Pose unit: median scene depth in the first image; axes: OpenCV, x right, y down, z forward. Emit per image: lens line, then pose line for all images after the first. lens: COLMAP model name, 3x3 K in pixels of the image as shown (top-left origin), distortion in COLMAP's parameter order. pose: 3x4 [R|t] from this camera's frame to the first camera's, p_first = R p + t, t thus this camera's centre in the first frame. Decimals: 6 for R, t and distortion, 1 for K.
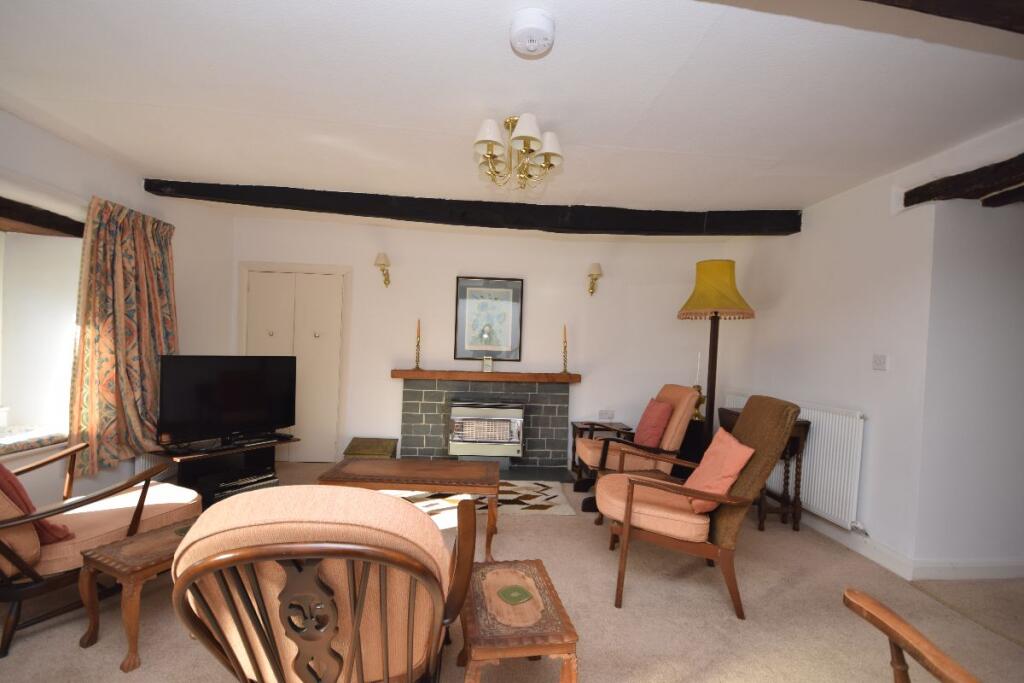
lens RADIAL K [[447.3, 0, 511.8], [0, 447.3, 349.1], [0, 0, 1]] dist [0.002255, -0.008945]
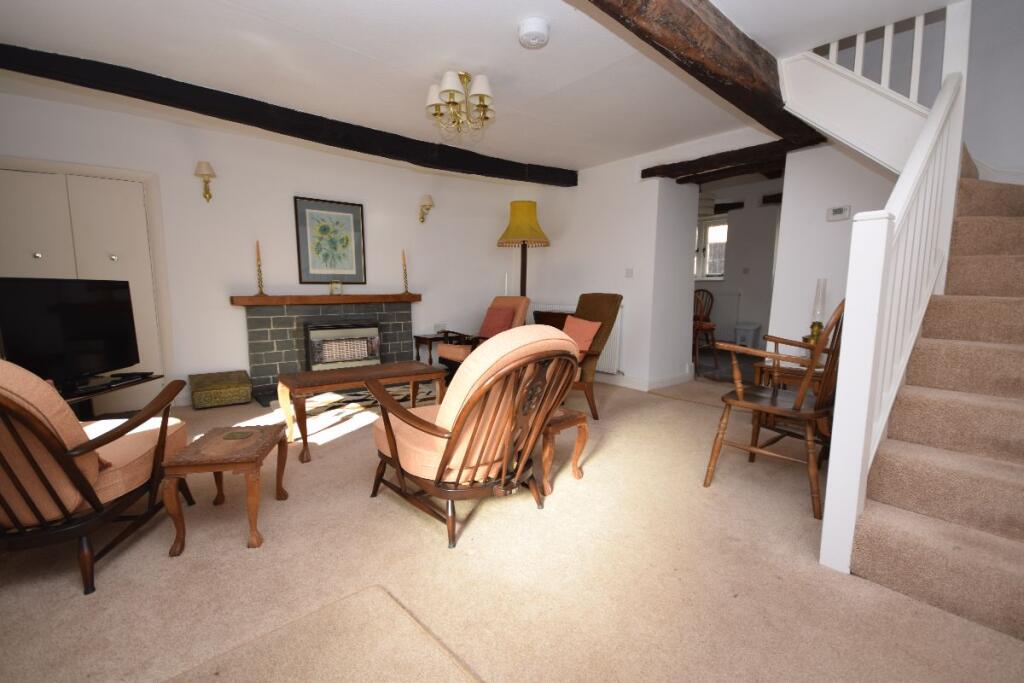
lens RADIAL K [[447.3, 0, 511.8], [0, 447.3, 349.1], [0, 0, 1]] dist [0.002255, -0.008945]
pose [[0.810656, -0.109764, 0.575143, -0.339097], [0.026569, 0.988156, 0.151137, 0.029351], [-0.584920, -0.107239, 0.803970, -0.082508]]
